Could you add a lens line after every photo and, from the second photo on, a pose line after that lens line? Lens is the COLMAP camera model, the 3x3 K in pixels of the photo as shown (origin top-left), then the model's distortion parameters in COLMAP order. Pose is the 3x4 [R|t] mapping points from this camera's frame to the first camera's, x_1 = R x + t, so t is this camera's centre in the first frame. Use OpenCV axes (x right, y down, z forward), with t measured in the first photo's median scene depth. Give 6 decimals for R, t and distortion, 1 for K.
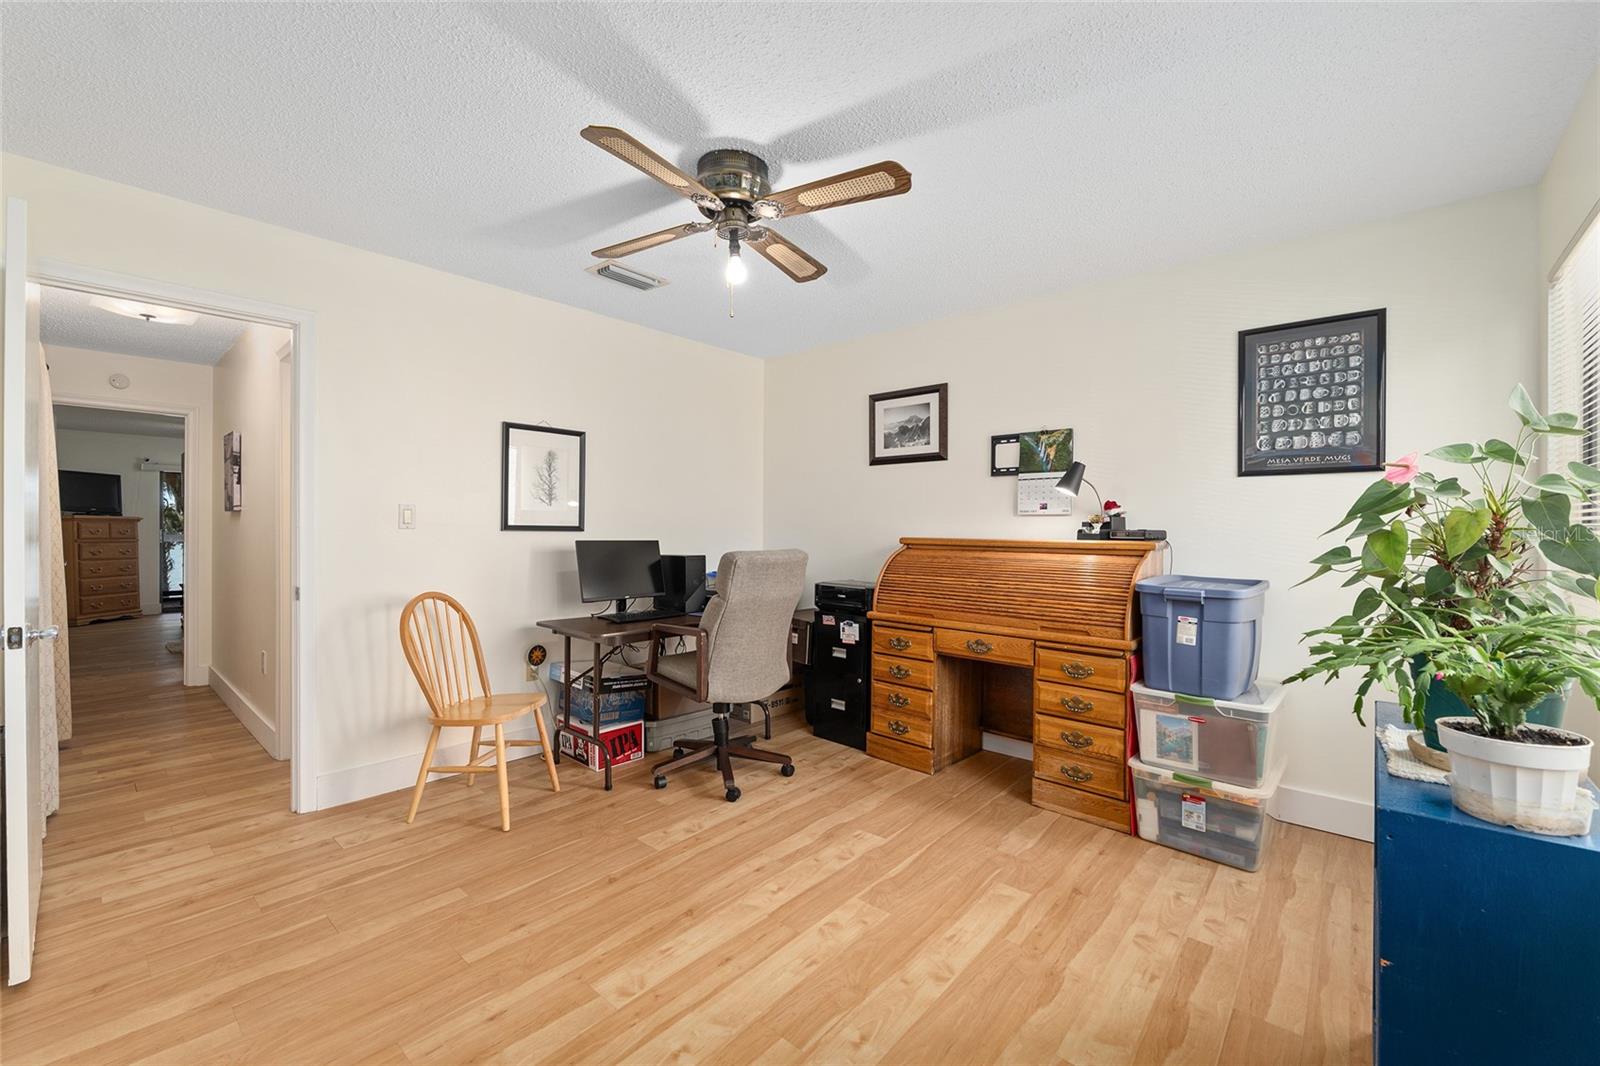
lens RADIAL K [[641.6, 0, 800.0], [0, 641.6, 533.0], [0, 0, 1]] dist [-0.000276, 0.000111]
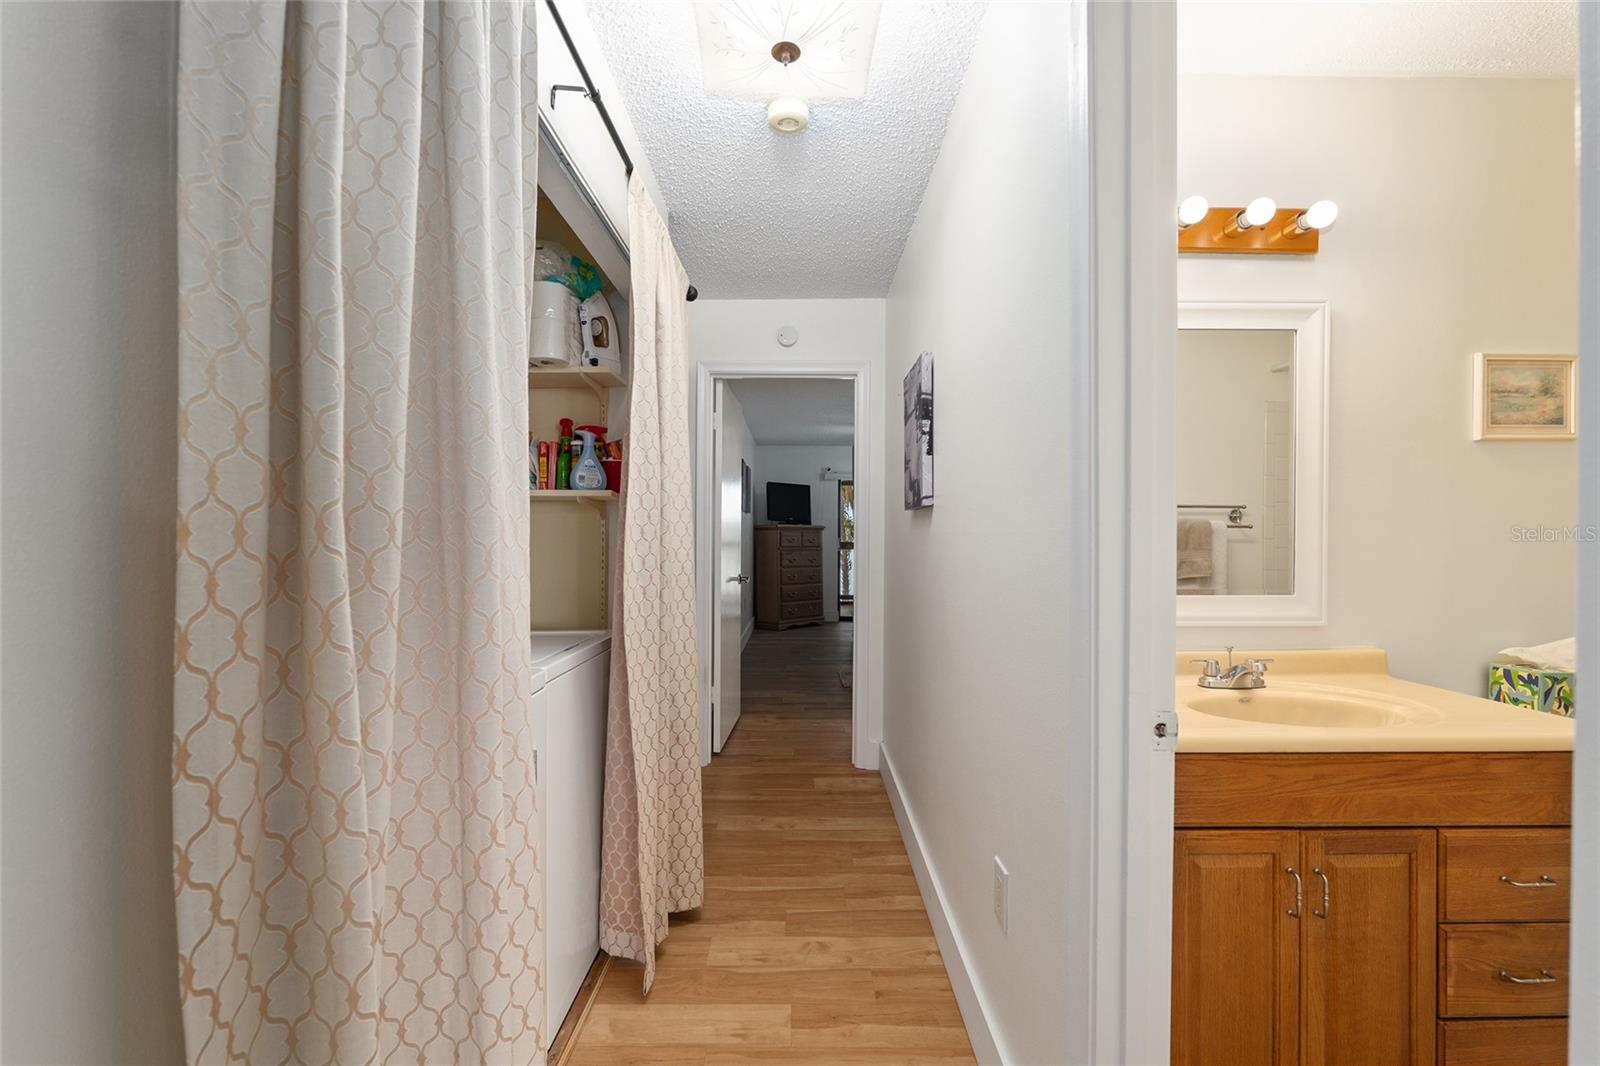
lens RADIAL K [[663.6, 0, 800.0], [0, 663.6, 533.0], [0, 0, 1]] dist [-0.001323, -0.000192]
pose [[0.661309, -0.002469, -0.750109, -0.370908], [-0.005620, 0.999950, -0.008246, -0.005700], [0.750092, 0.009668, 0.661262, 0.388490]]
